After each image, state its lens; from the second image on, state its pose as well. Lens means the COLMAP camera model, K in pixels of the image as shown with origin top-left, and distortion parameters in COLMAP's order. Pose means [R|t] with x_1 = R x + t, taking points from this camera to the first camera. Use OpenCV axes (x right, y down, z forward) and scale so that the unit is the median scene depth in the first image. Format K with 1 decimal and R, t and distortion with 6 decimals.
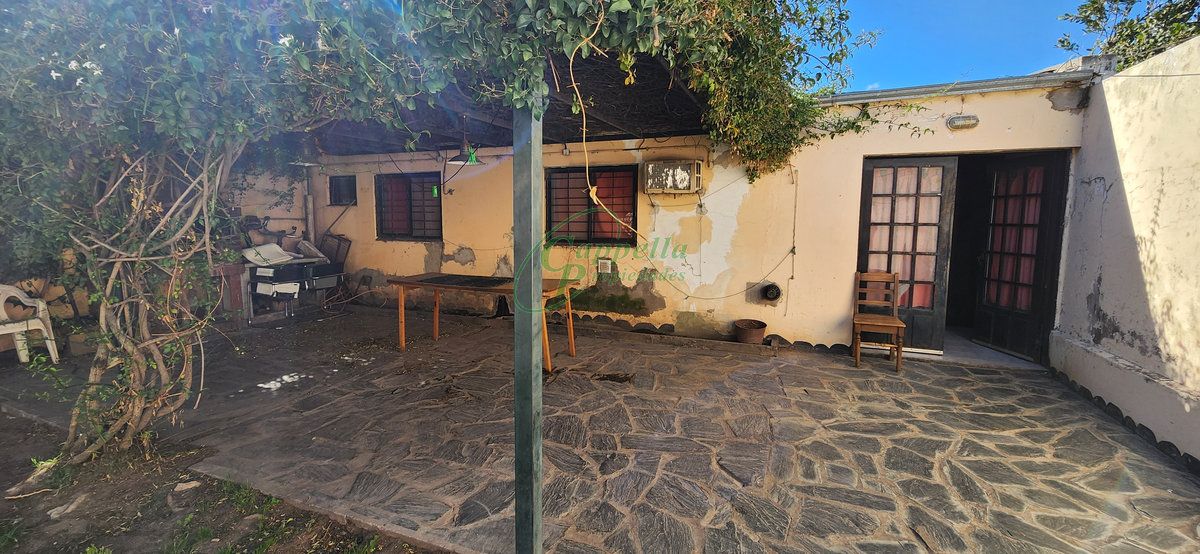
lens RADIAL K [[485.8, 0, 599.8], [0, 485.8, 269.3], [0, 0, 1]] dist [0.001105, -0.000110]
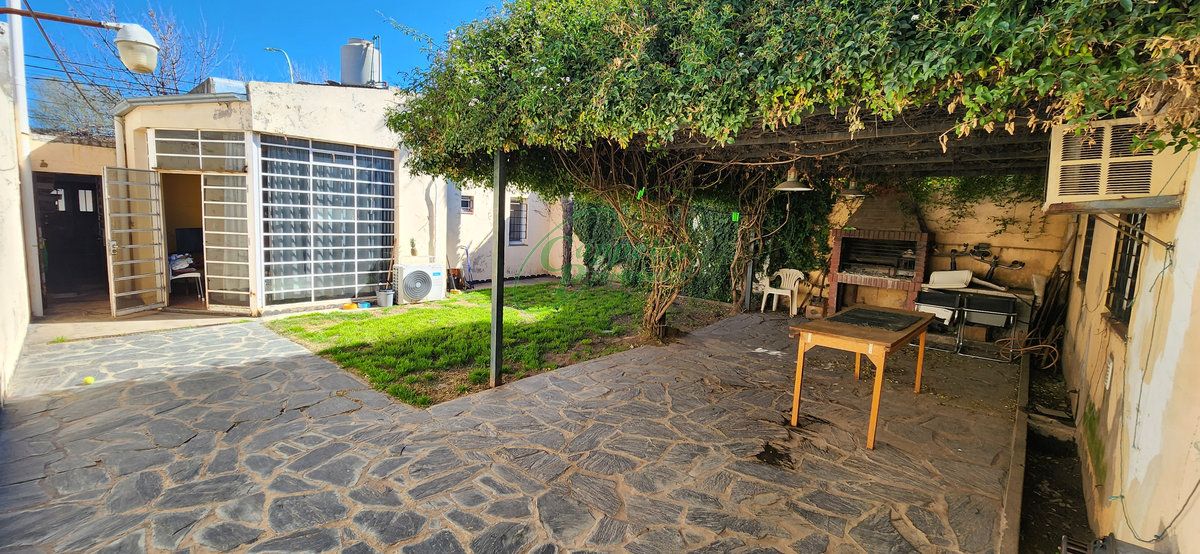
lens RADIAL K [[485.8, 0, 599.3], [0, 485.8, 271.2], [0, 0, 1]] dist [0.001105, -0.000110]
pose [[-0.326967, 0.093008, -0.940448, 1.121399], [-0.151753, 0.977064, 0.149390, -0.186688], [0.932772, 0.191562, -0.305354, 1.259972]]
